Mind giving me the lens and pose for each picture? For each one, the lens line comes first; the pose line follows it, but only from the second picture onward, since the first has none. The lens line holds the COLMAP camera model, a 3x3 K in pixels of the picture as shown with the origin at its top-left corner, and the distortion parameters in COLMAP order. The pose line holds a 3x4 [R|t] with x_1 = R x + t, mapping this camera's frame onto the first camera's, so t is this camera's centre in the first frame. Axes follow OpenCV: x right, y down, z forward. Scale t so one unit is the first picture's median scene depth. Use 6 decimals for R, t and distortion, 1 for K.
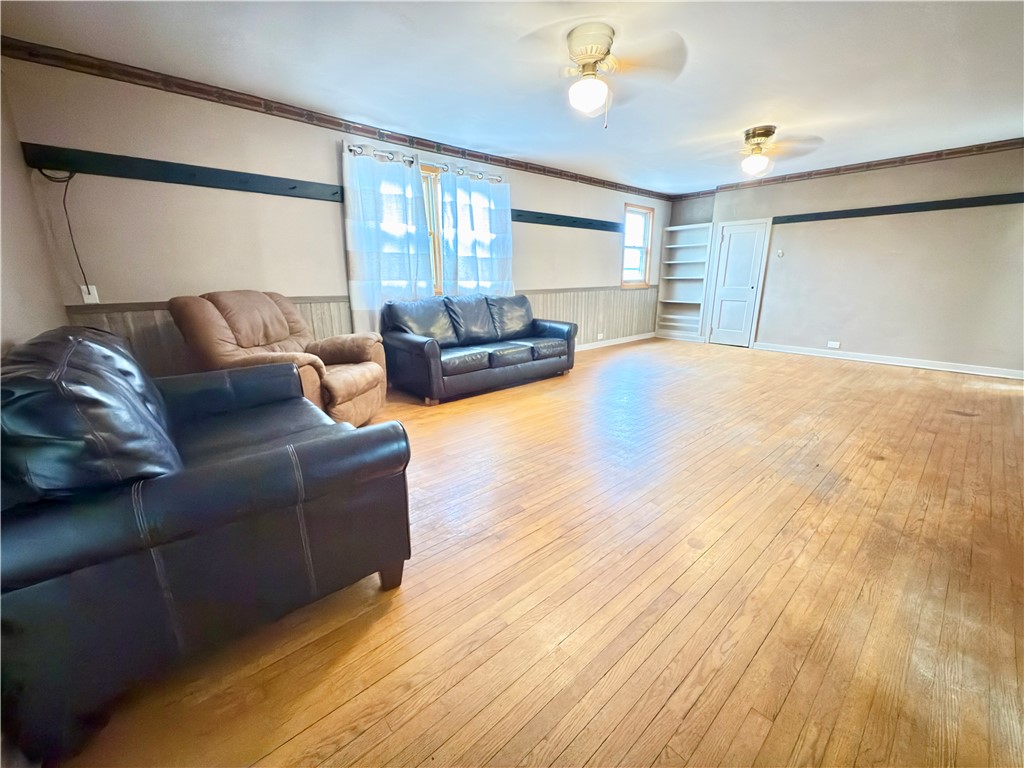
lens RADIAL K [[406.4, 0, 510.0], [0, 406.4, 382.0], [0, 0, 1]] dist [-0.001830, -0.000051]
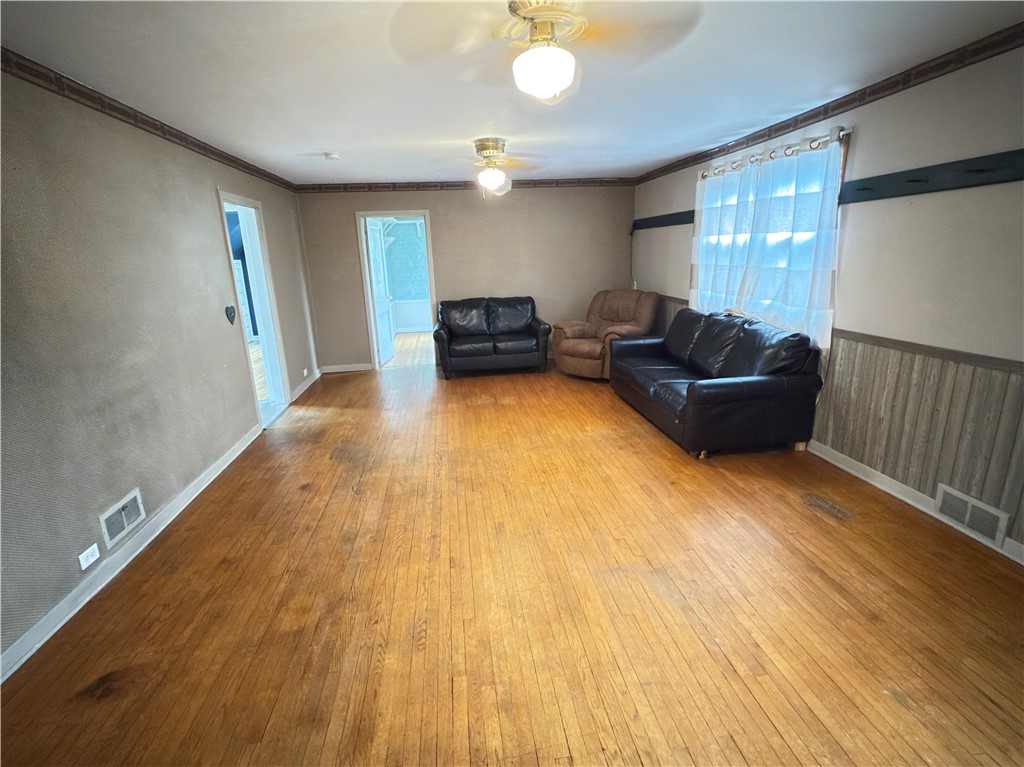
lens RADIAL K [[492.0, 0, 511.5], [0, 492.0, 383.4], [0, 0, 1]] dist [-0.006438, 0.001079]
pose [[-0.550162, 0.235365, -0.801202, 1.313603], [-0.178951, 0.903937, 0.388425, -0.560469], [0.815658, 0.357072, -0.455193, 1.609164]]
